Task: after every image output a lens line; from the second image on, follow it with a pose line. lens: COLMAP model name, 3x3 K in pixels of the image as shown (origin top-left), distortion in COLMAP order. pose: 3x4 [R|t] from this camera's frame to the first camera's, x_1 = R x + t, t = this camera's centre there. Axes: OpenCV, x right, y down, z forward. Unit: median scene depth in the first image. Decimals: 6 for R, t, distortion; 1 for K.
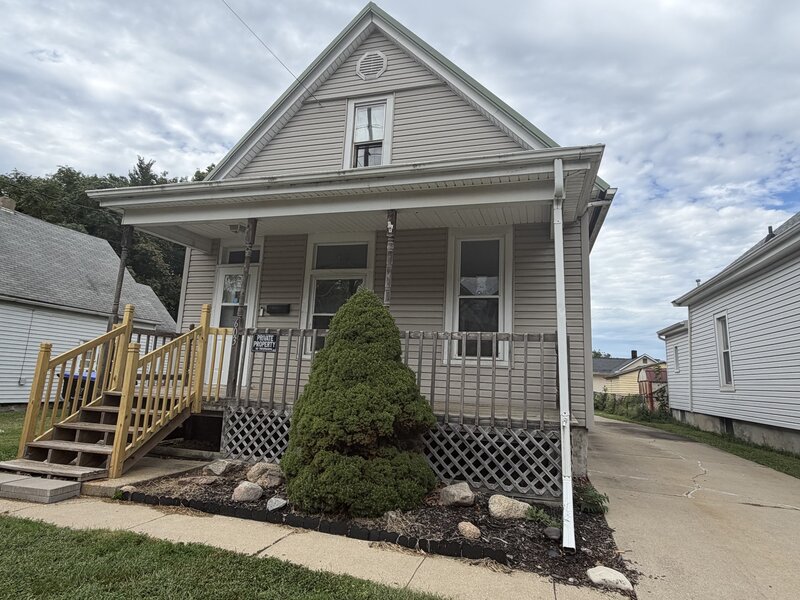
lens RADIAL K [[456.4, 0, 405.4], [0, 456.4, 305.0], [0, 0, 1]] dist [-0.002624, 0.002280]
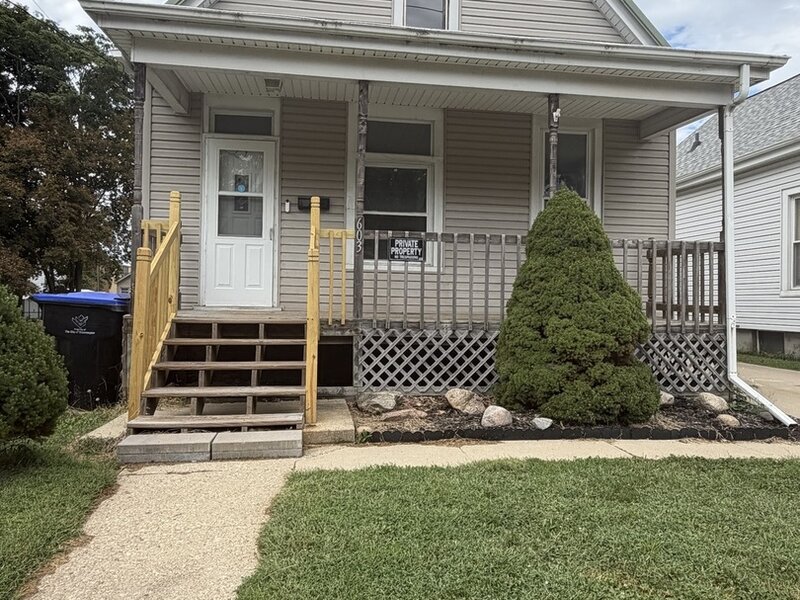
lens RADIAL K [[604.2, 0, 401.3], [0, 604.2, 308.7], [0, 0, 1]] dist [0.003355, -0.004168]
pose [[0.909441, -0.036172, 0.414256, -0.762343], [-0.038657, 0.984541, 0.170835, 0.005162], [-0.414031, -0.171378, 0.893984, 0.042687]]
